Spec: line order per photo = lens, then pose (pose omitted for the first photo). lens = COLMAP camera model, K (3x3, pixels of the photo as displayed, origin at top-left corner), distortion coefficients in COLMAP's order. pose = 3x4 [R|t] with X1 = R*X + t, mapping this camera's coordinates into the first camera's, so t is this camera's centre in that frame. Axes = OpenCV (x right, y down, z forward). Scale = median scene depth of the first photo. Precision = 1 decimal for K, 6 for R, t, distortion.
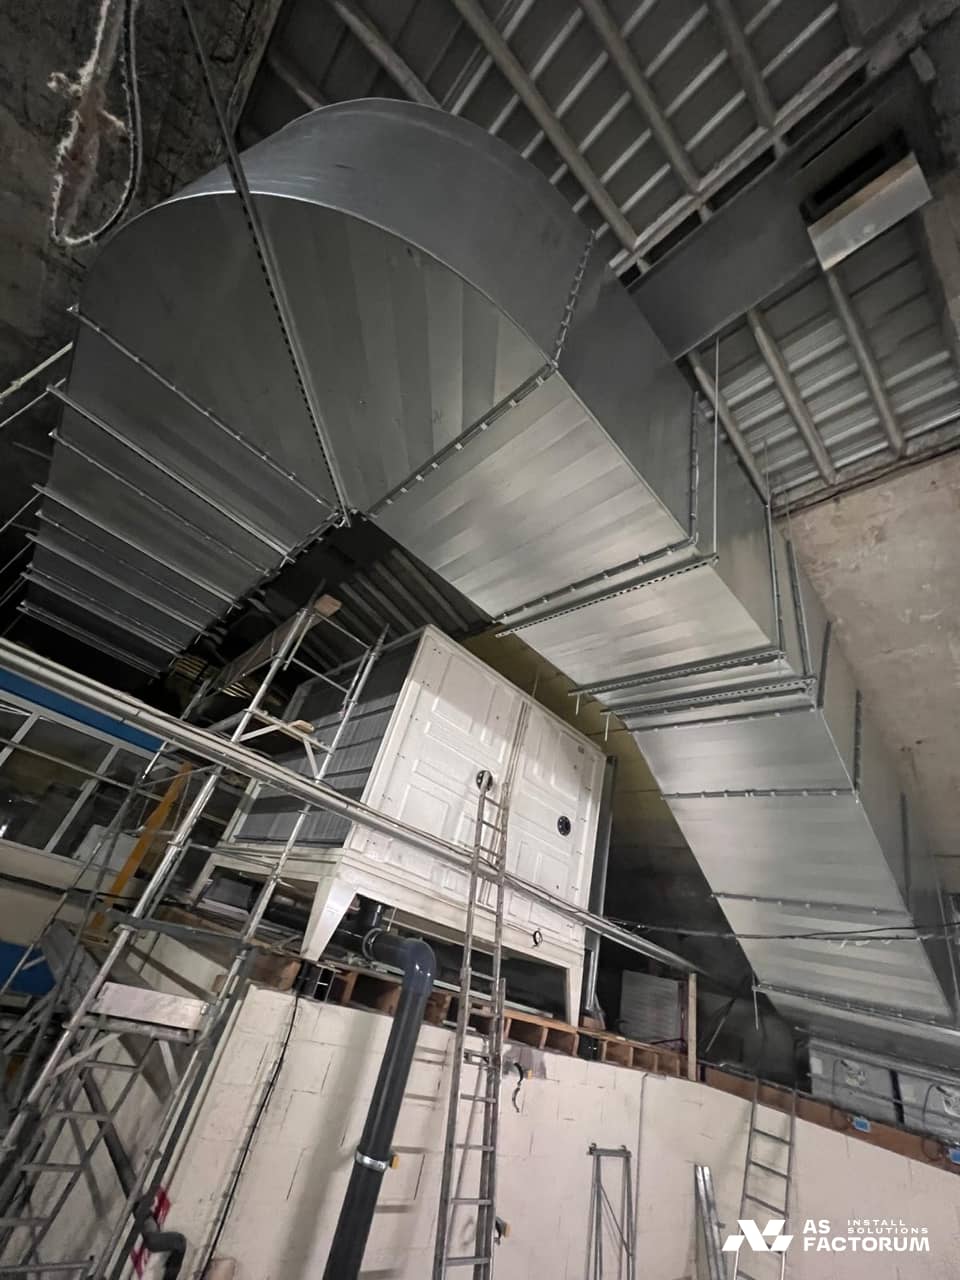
lens RADIAL K [[511.1, 0, 475.1], [0, 511.1, 636.6], [0, 0, 1]] dist [-0.002552, 0.000096]
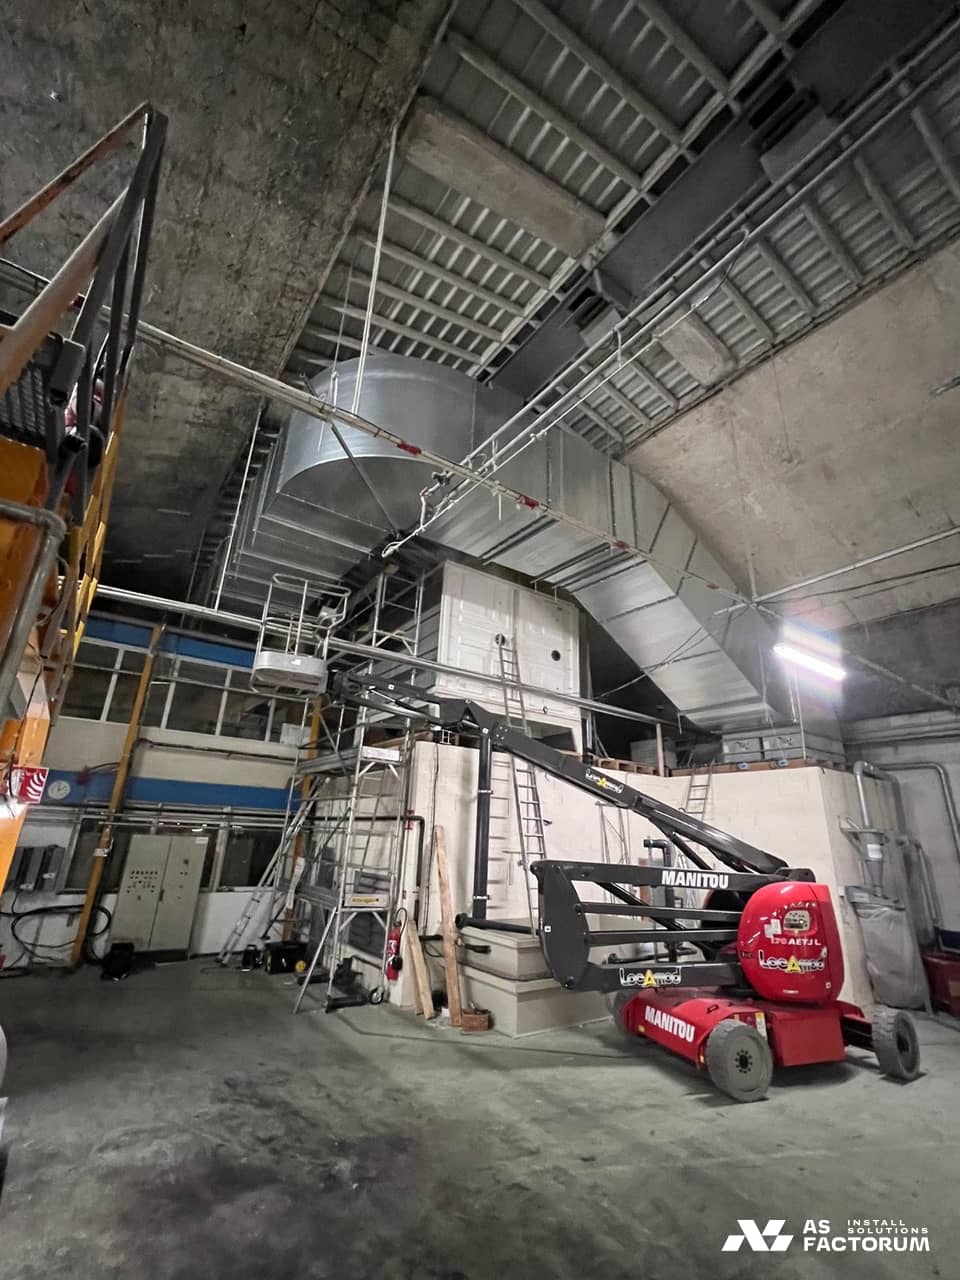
lens RADIAL K [[545.3, 0, 476.6], [0, 545.3, 640.4], [0, 0, 1]] dist [-0.003741, -0.000287]
pose [[0.967540, -0.241456, -0.074605, 0.091893], [0.252047, 0.943483, 0.215202, -0.160324], [0.018427, -0.227020, 0.973716, -0.952142]]
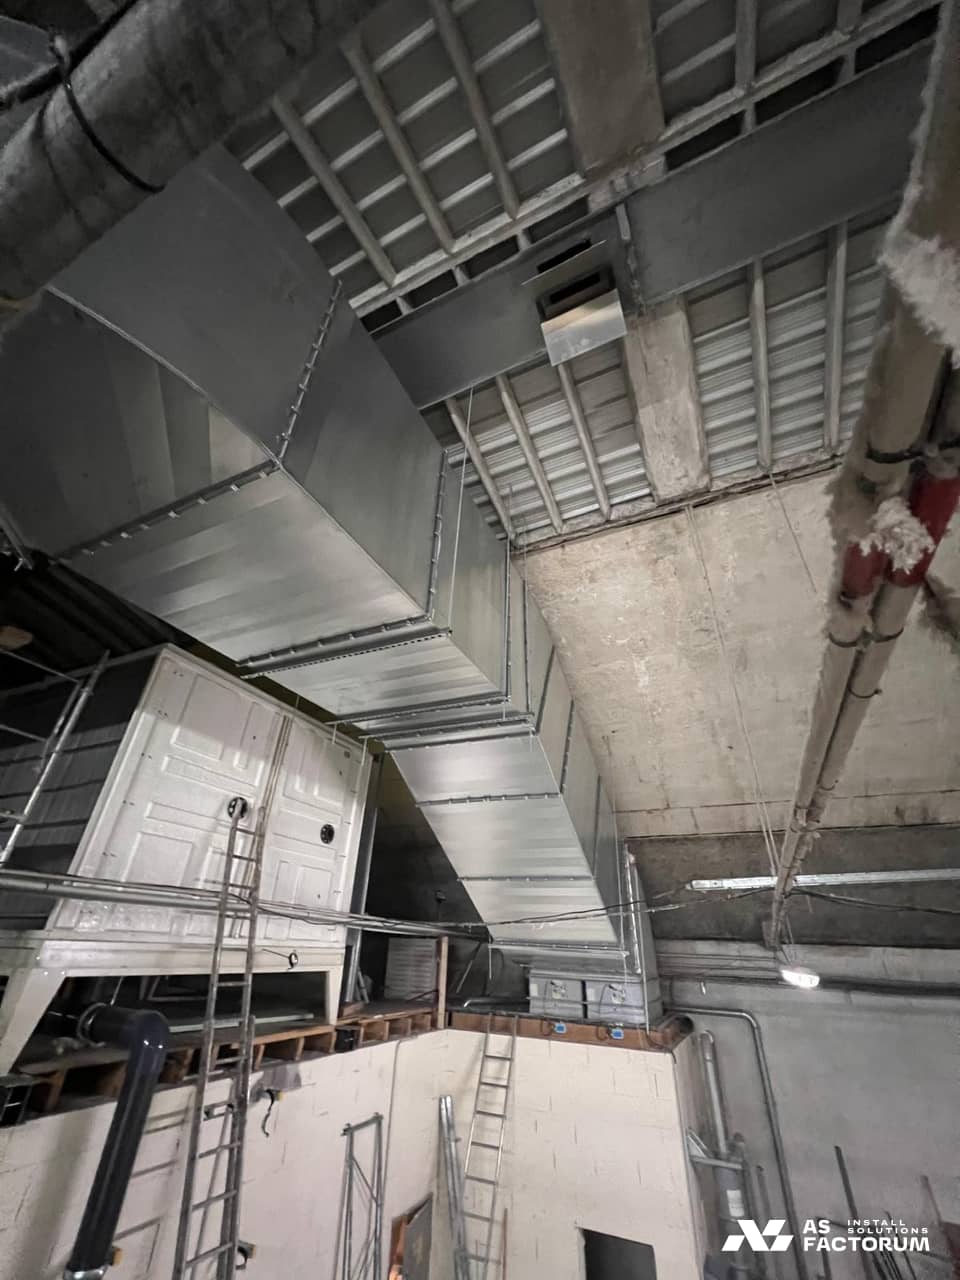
lens RADIAL K [[511.1, 0, 477.8], [0, 511.1, 639.4], [0, 0, 1]] dist [-0.002552, 0.000096]
pose [[0.915268, -0.002796, 0.402836, 0.053576], [-0.032814, 0.996135, 0.081471, -0.141769], [-0.401507, -0.087786, 0.911639, -0.013648]]
